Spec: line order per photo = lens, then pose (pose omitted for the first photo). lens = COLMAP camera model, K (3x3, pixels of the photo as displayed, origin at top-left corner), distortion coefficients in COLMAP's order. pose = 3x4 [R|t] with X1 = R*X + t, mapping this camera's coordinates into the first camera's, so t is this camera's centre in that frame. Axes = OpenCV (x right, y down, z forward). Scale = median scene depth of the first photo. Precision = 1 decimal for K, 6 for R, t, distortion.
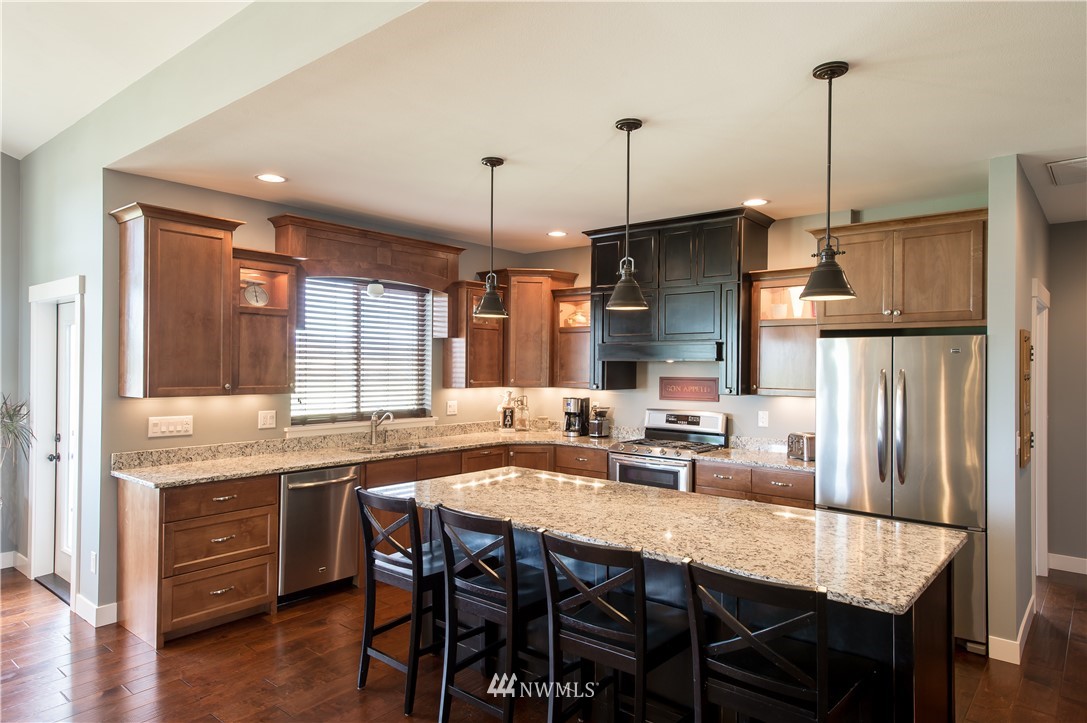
lens RADIAL K [[671.3, 0, 543.5], [0, 671.3, 361.5], [0, 0, 1]] dist [0.058006, 0.000387]
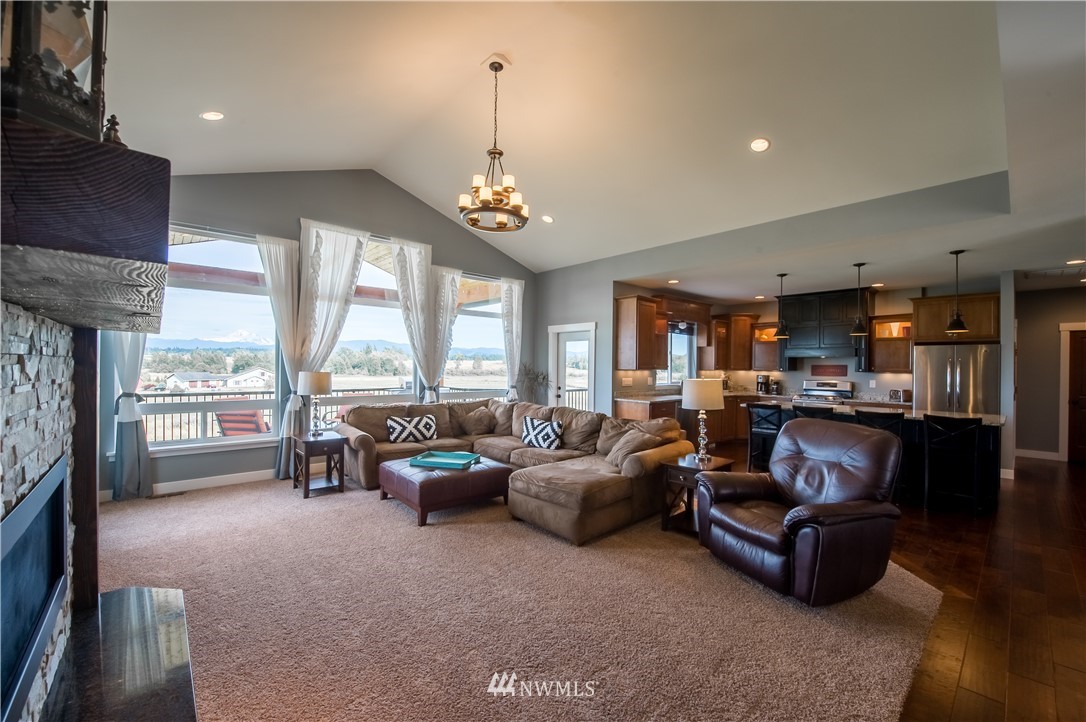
lens RADIAL K [[434.8, 0, 556.2], [0, 434.8, 361.9], [0, 0, 1]] dist [-0.001117, -0.000132]
pose [[0.991706, 0.002193, -0.128507, -0.464595], [-0.002446, 0.999995, -0.001811, 0.019003], [0.128502, 0.002110, 0.991707, -0.464878]]
